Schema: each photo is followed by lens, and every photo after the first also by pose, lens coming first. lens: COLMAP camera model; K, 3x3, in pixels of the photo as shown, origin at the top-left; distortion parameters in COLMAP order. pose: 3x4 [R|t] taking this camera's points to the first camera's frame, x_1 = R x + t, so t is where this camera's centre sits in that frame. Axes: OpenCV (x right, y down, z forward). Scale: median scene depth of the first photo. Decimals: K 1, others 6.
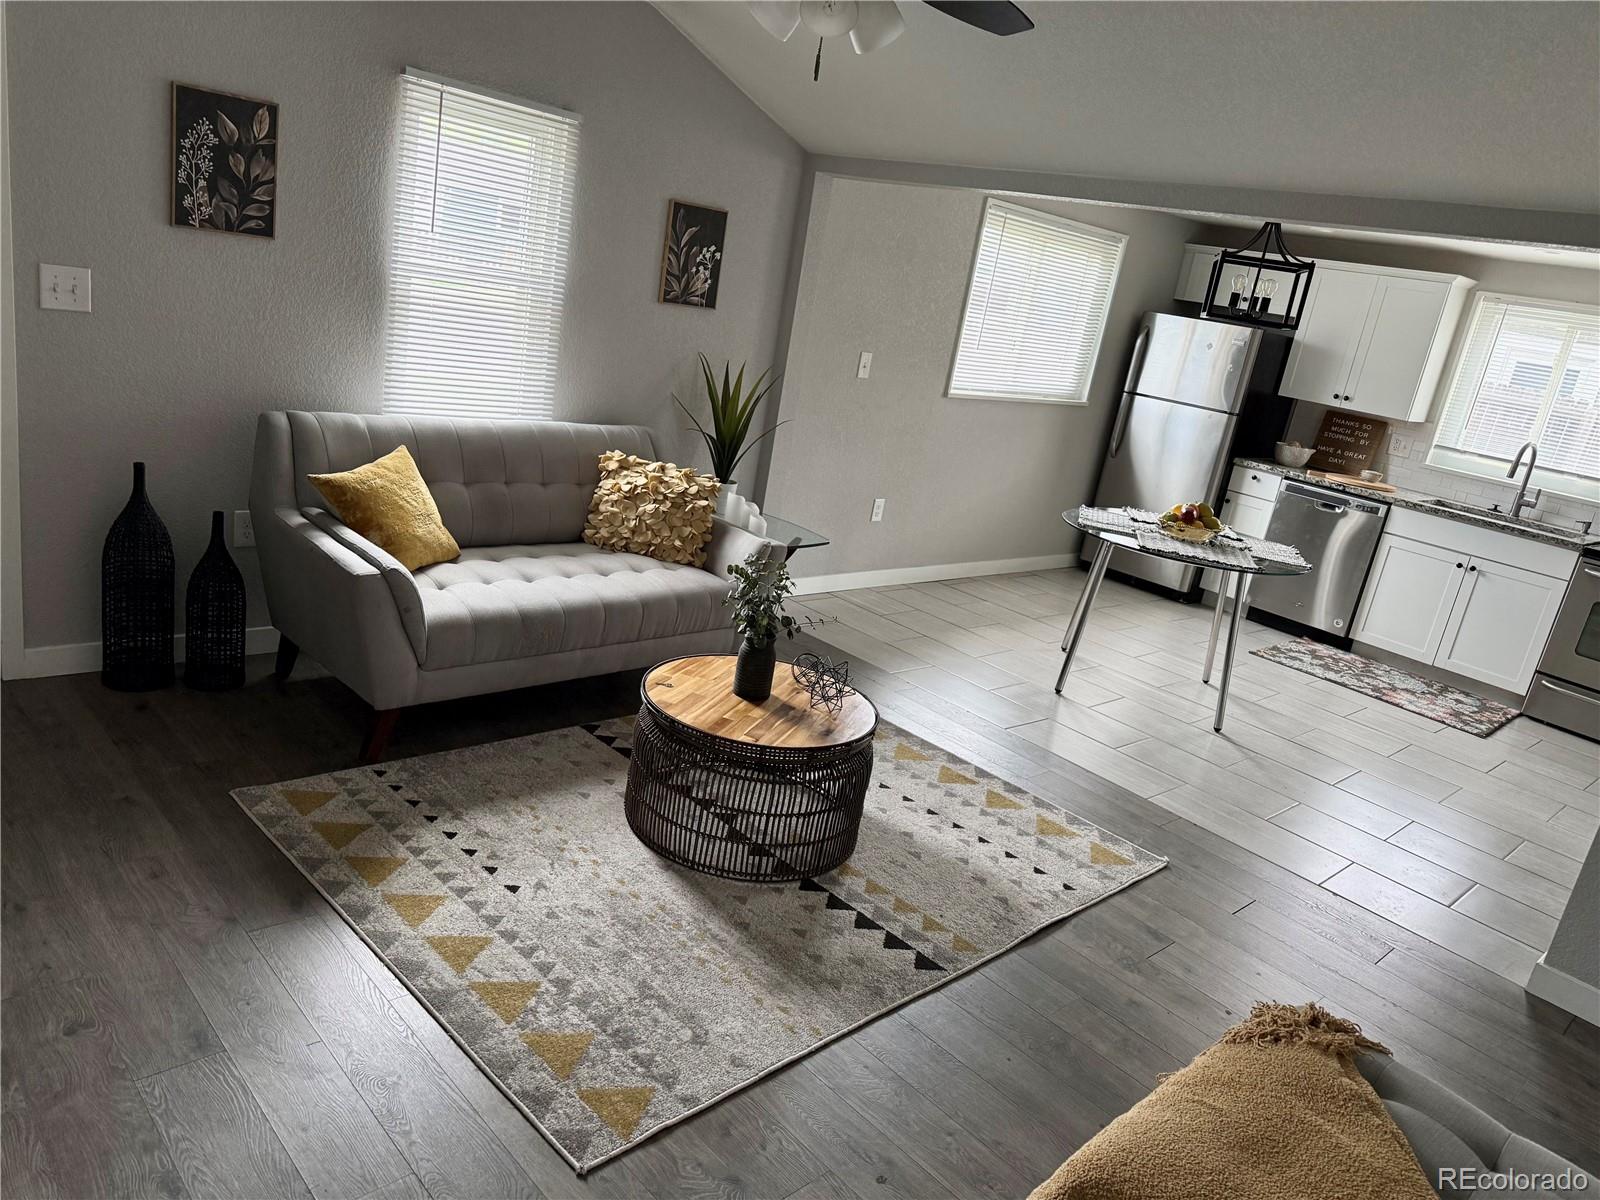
lens RADIAL K [[1120.8, 0, 799.7], [0, 1120.8, 608.5], [0, 0, 1]] dist [0.039684, -0.048884]
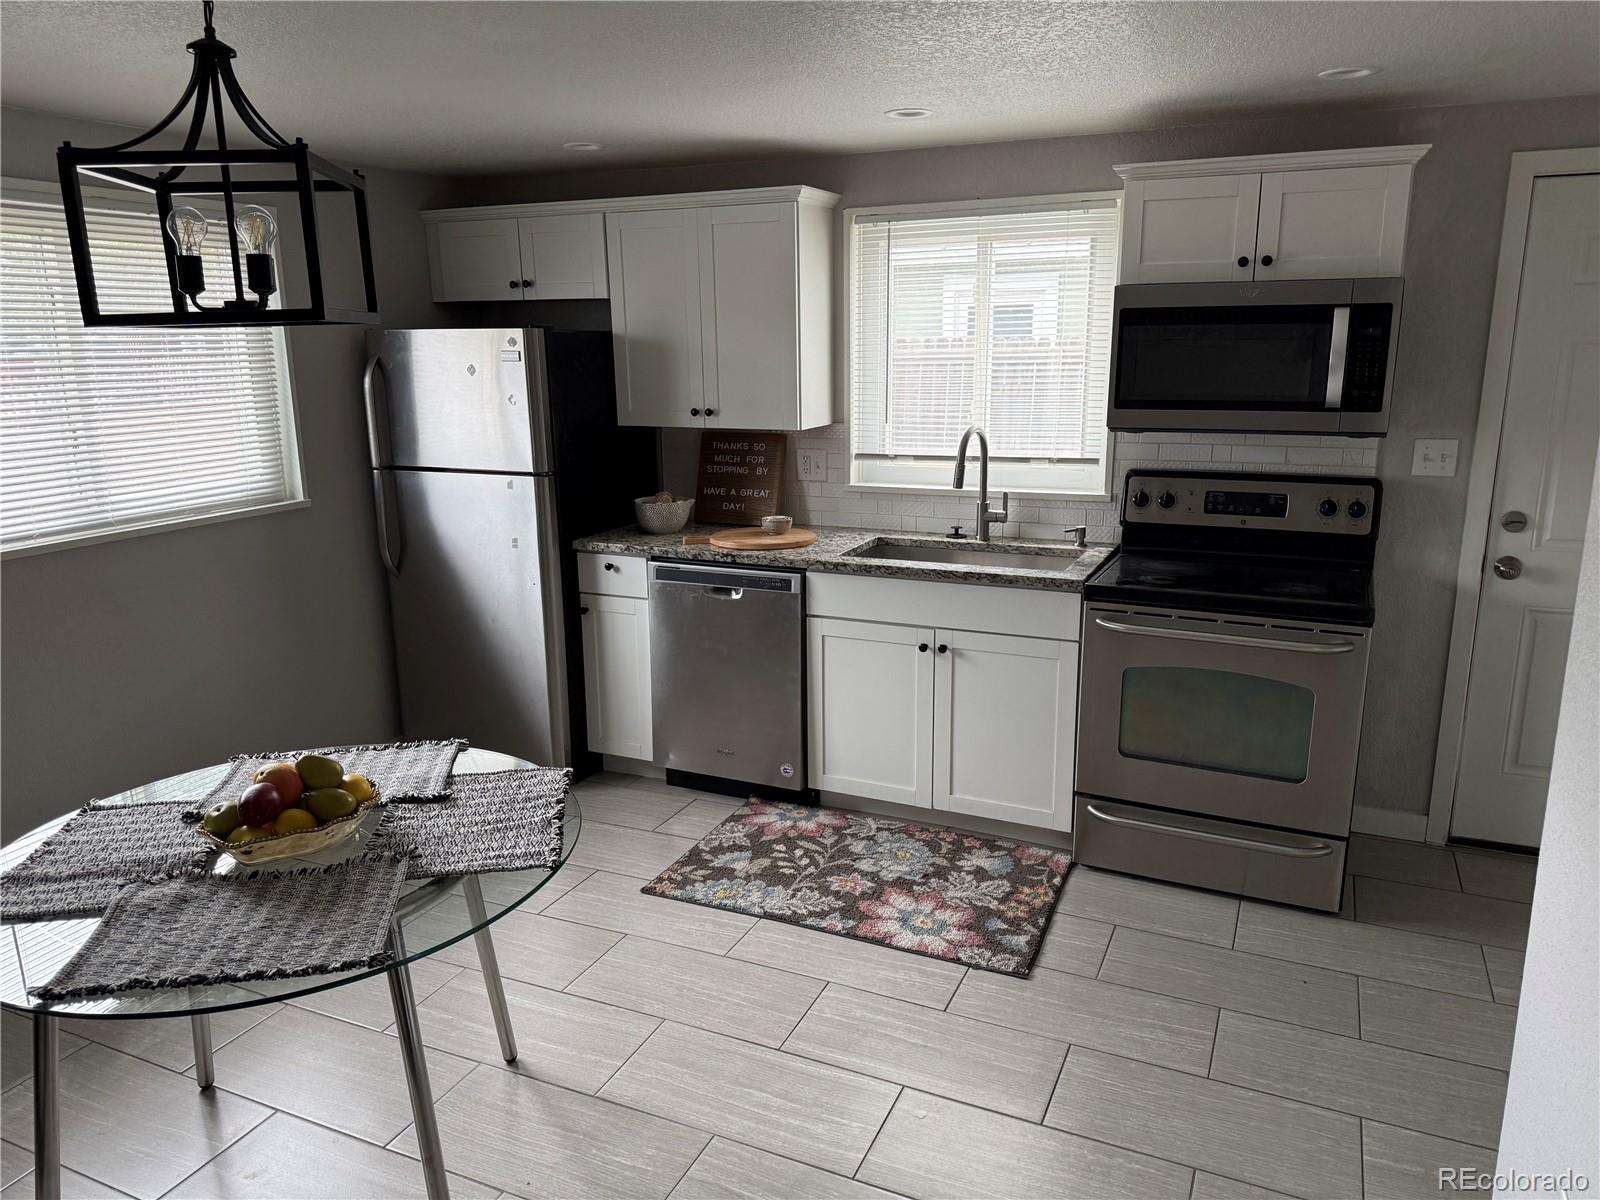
lens RADIAL K [[1122.2, 0, 795.6], [0, 1122.2, 594.8], [0, 0, 1]] dist [0.105251, -0.139290]
pose [[0.912306, -0.253512, 0.321604, 0.344130], [0.266754, 0.963760, 0.002994, -0.088764], [-0.310708, 0.083057, 0.946870, 0.458422]]
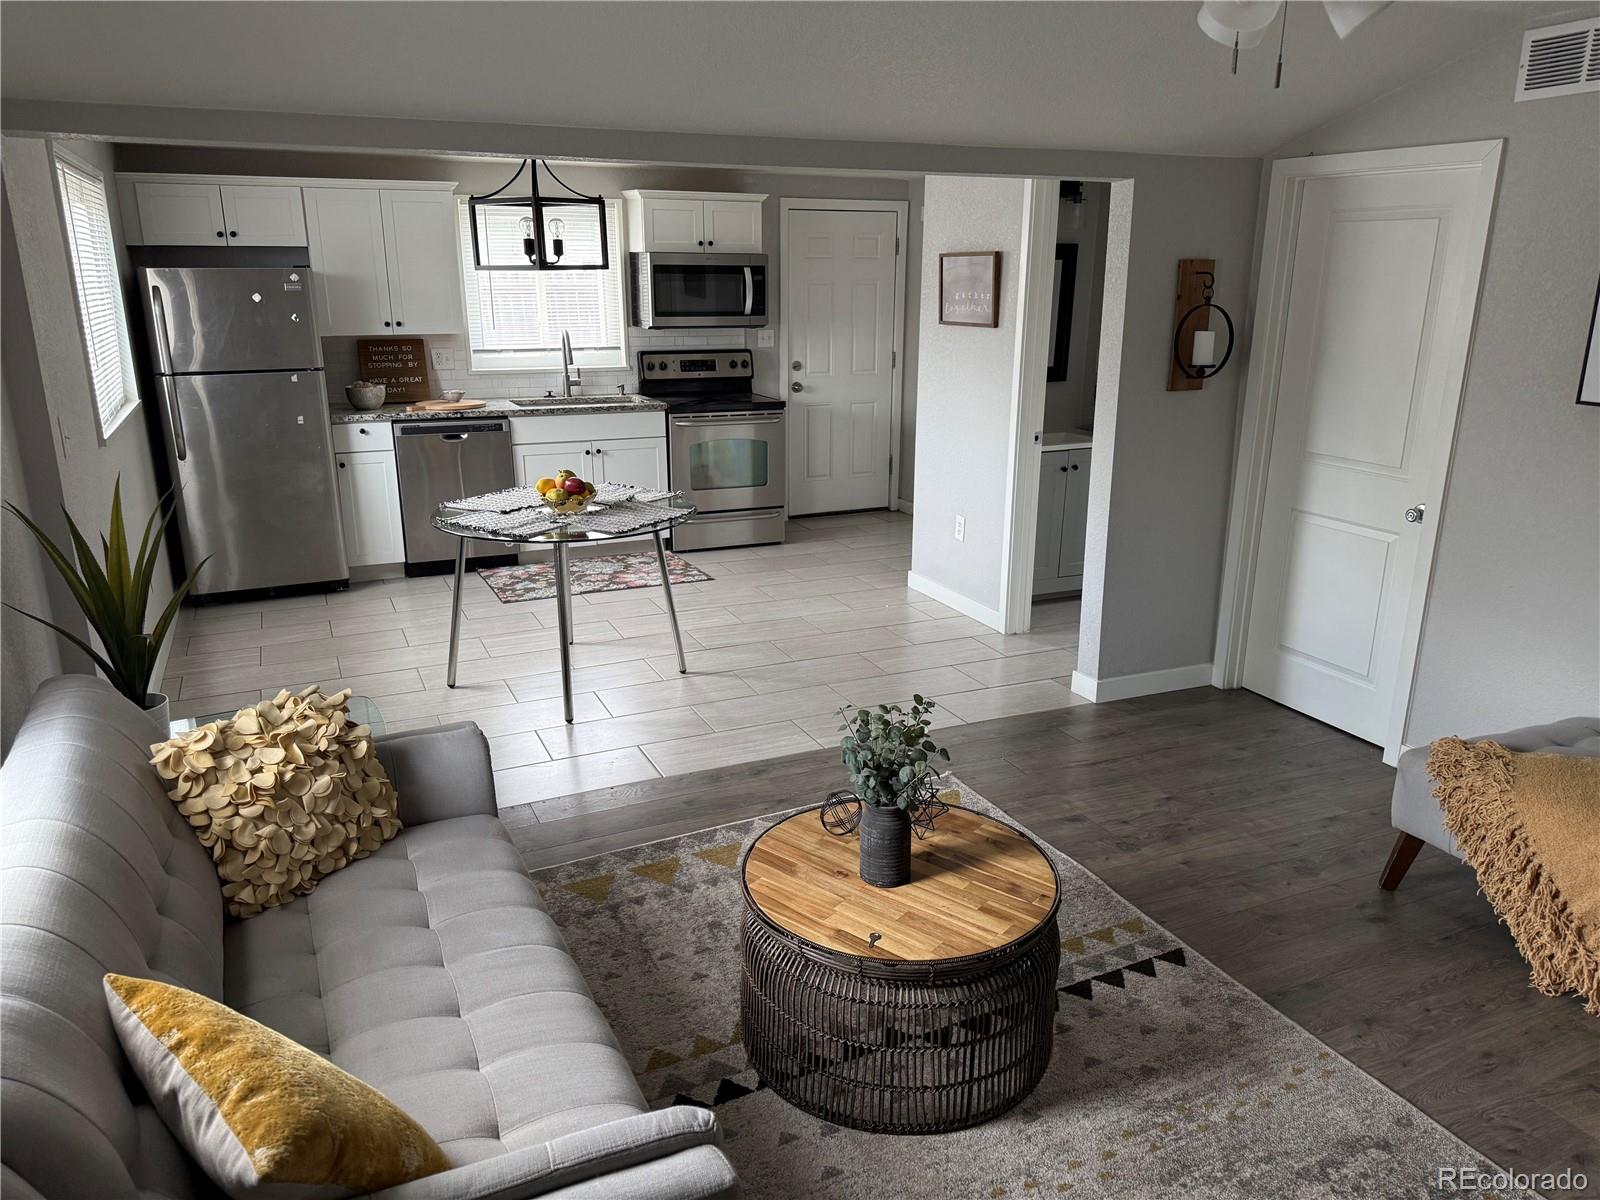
lens RADIAL K [[1122.2, 0, 795.6], [0, 1122.2, 594.8], [0, 0, 1]] dist [0.105251, -0.139290]
pose [[0.325348, -0.413172, 0.850551, -0.353896], [0.325871, 0.893379, 0.309326, -0.194329], [-0.887669, 0.176532, 0.425300, 0.389649]]
